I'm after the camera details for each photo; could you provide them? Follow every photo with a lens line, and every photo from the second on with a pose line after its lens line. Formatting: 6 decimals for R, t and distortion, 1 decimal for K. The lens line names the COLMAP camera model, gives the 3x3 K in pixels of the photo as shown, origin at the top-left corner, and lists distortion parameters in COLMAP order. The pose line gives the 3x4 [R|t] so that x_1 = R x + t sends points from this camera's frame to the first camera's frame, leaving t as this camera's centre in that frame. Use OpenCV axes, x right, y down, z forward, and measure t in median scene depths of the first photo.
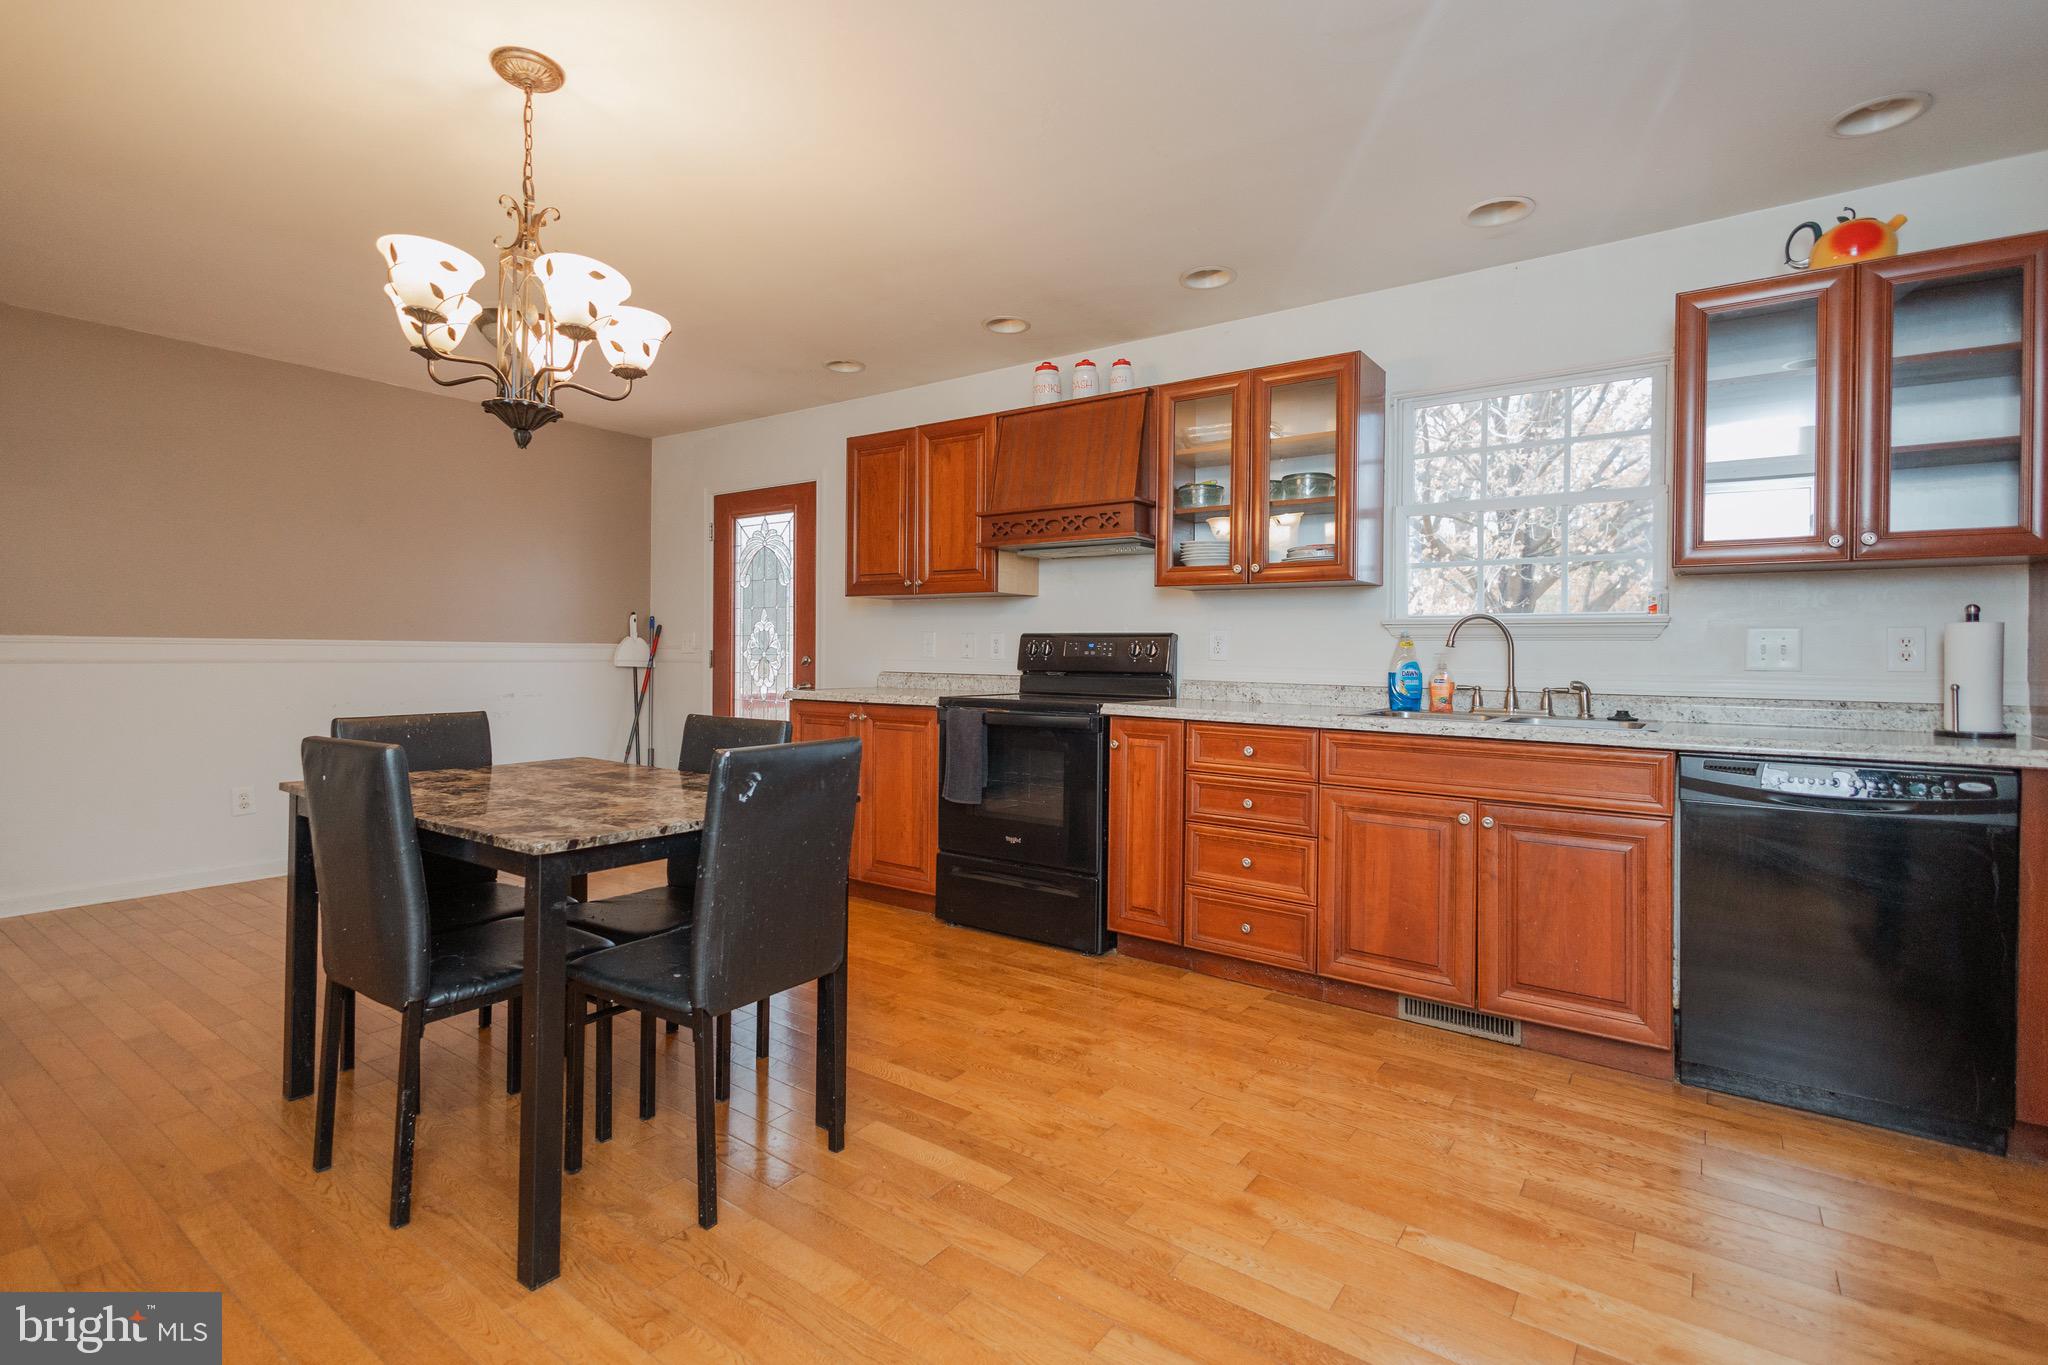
lens RADIAL K [[888.3, 0, 1029.7], [0, 888.3, 662.9], [0, 0, 1]] dist [-0.000036, -0.016536]
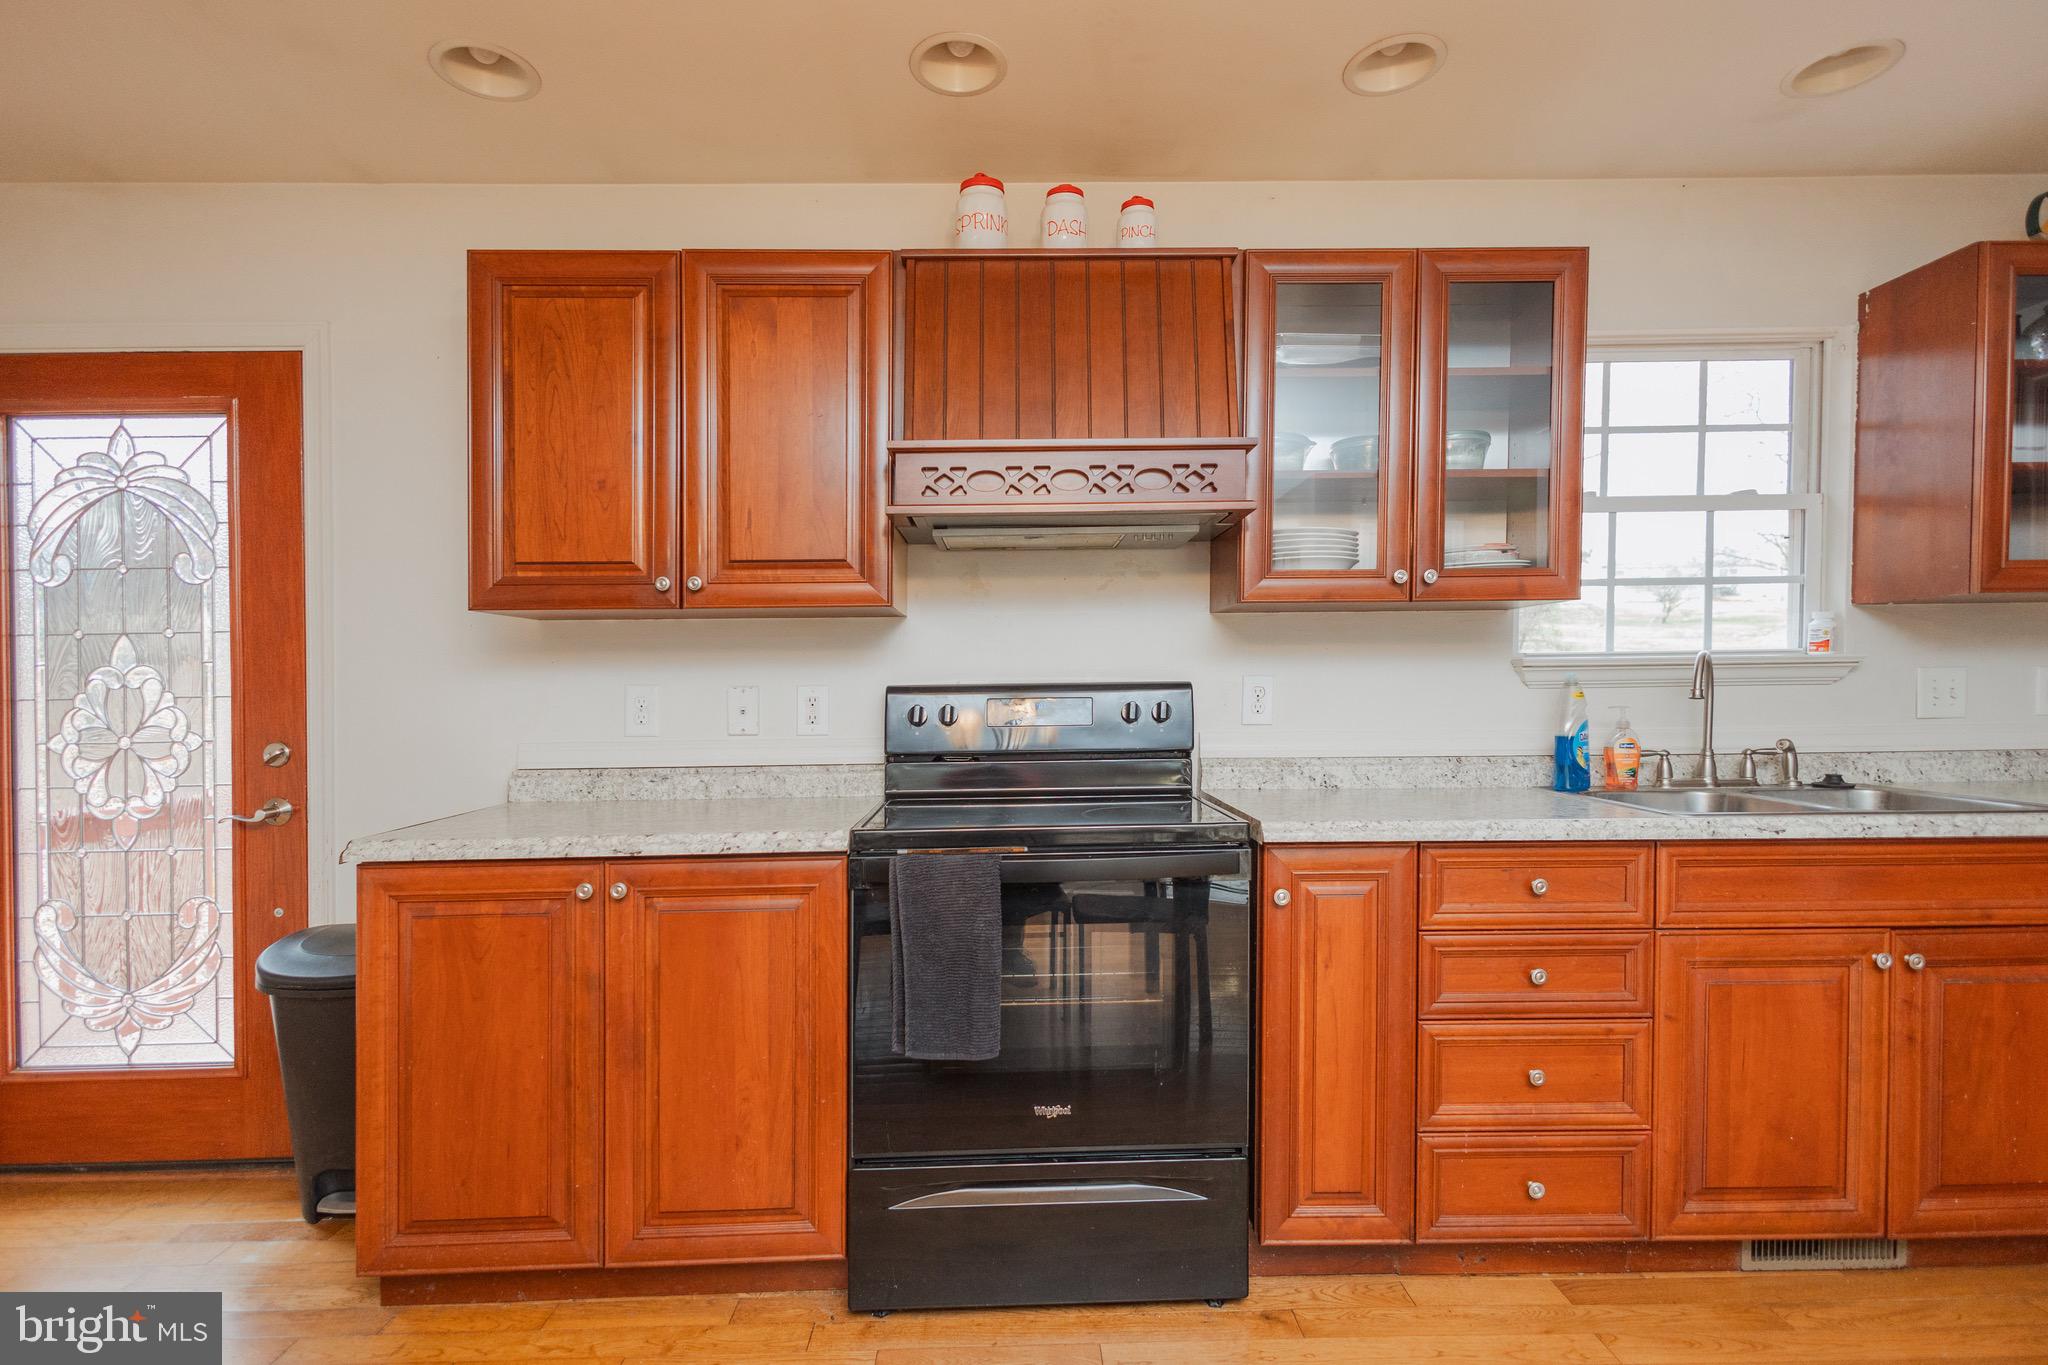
lens RADIAL K [[1001.1, 0, 1026.0], [0, 1001.1, 688.6], [0, 0, 1]] dist [0.001880, -0.000393]
pose [[0.818605, -0.025785, 0.573778, -0.371341], [0.029836, 0.999552, 0.002352, -0.039604], [-0.573582, 0.015194, 0.819007, 0.597095]]
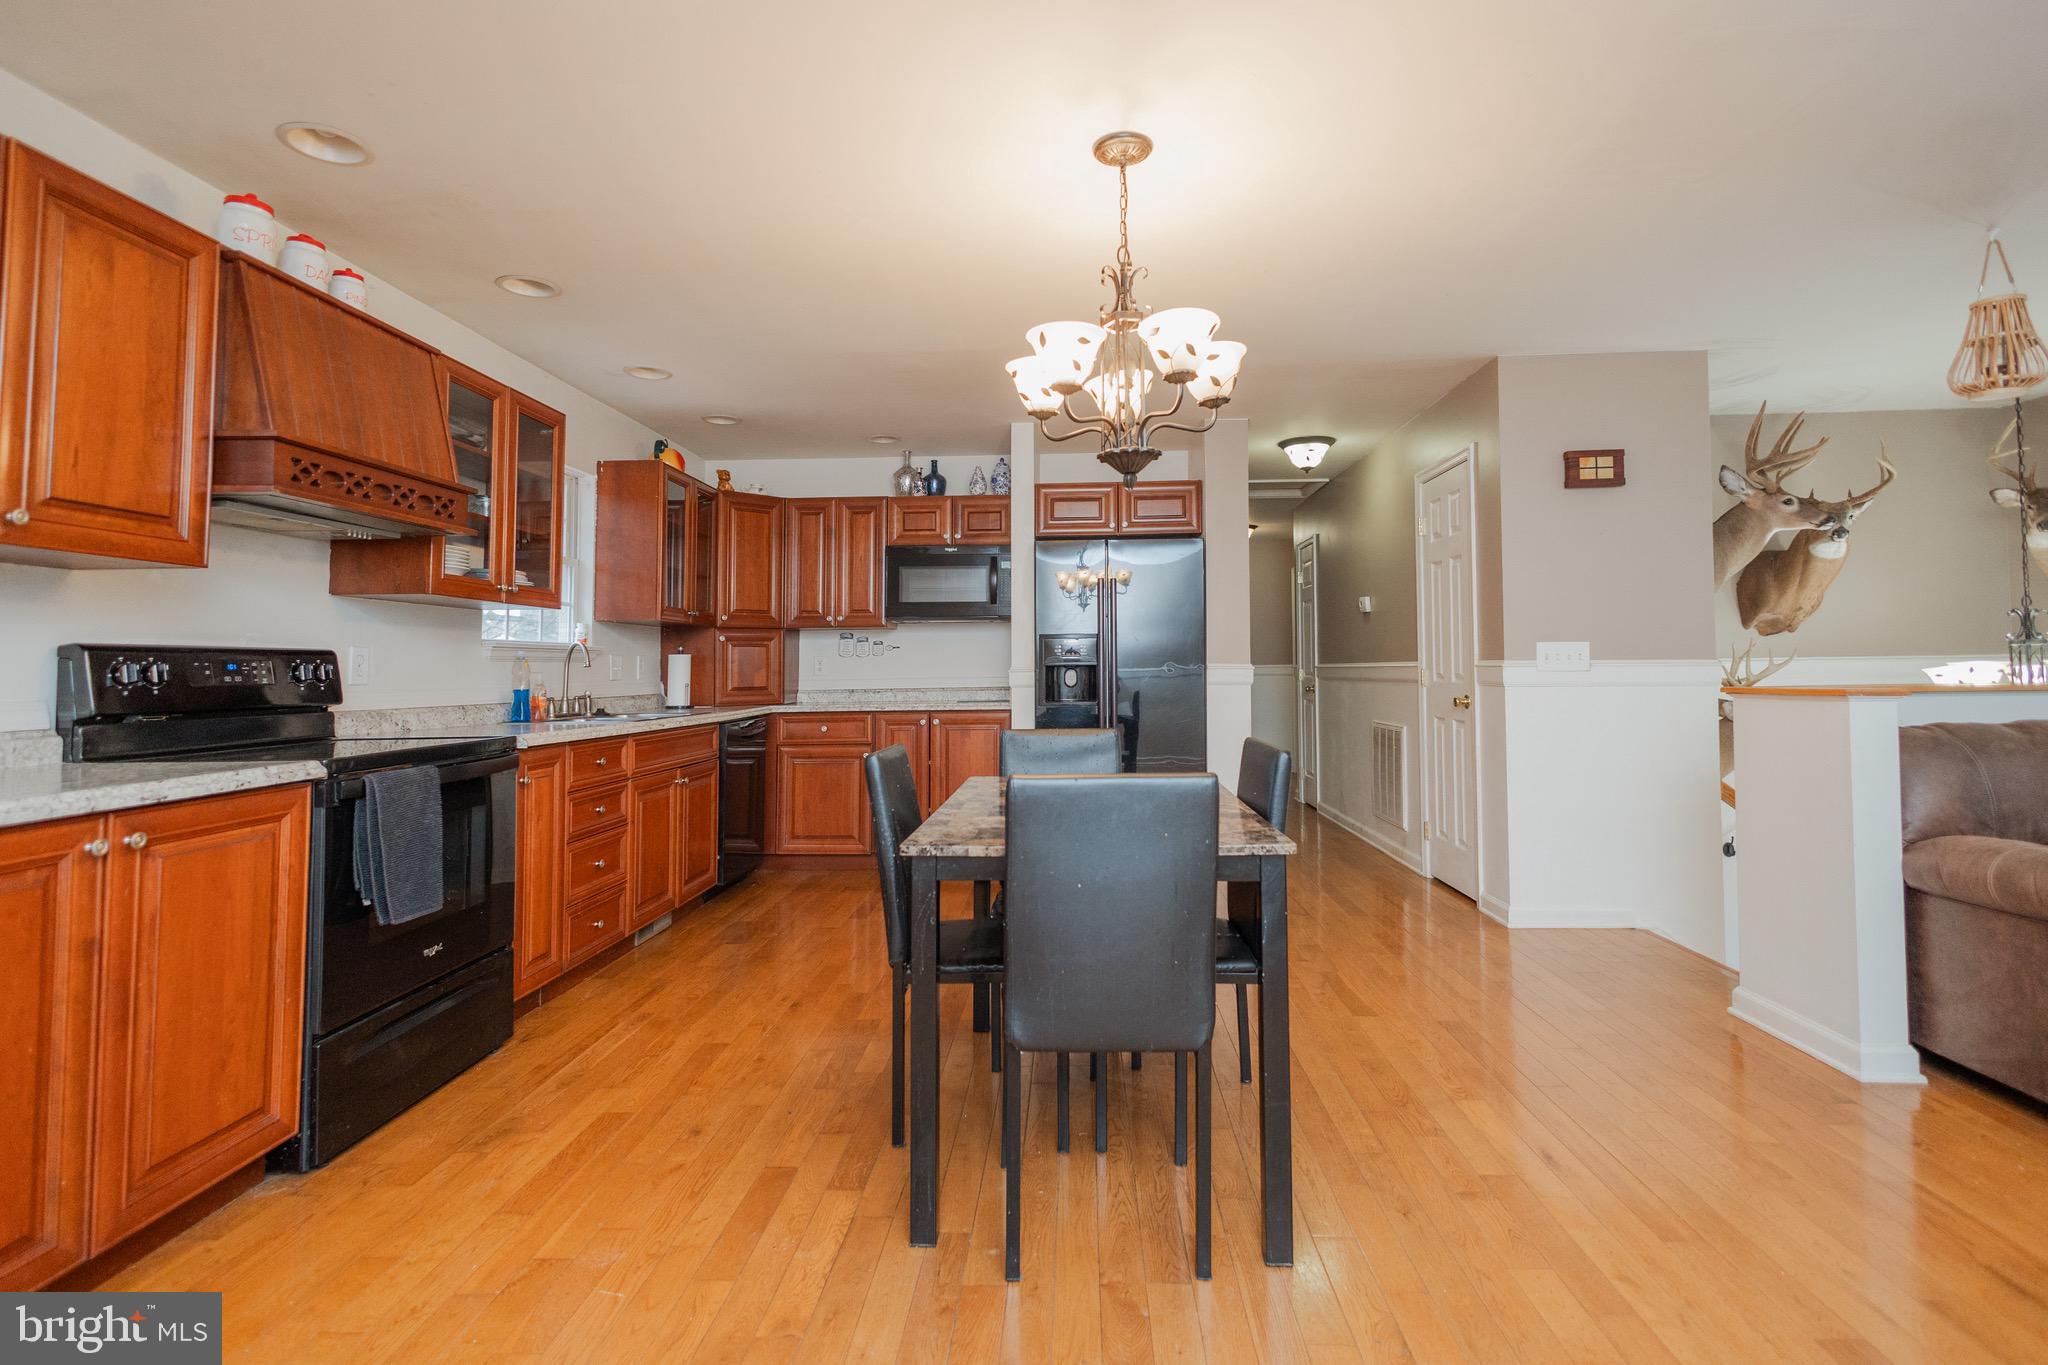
lens RADIAL K [[967.6, 0, 1027.4], [0, 967.6, 631.1], [0, 0, 1]] dist [0.000433, -0.000396]
pose [[-0.514894, 0.026514, 0.856844, -0.979552], [0.014026, 0.999648, -0.022504, -0.026762], [-0.857139, 0.000431, -0.515085, 1.074430]]
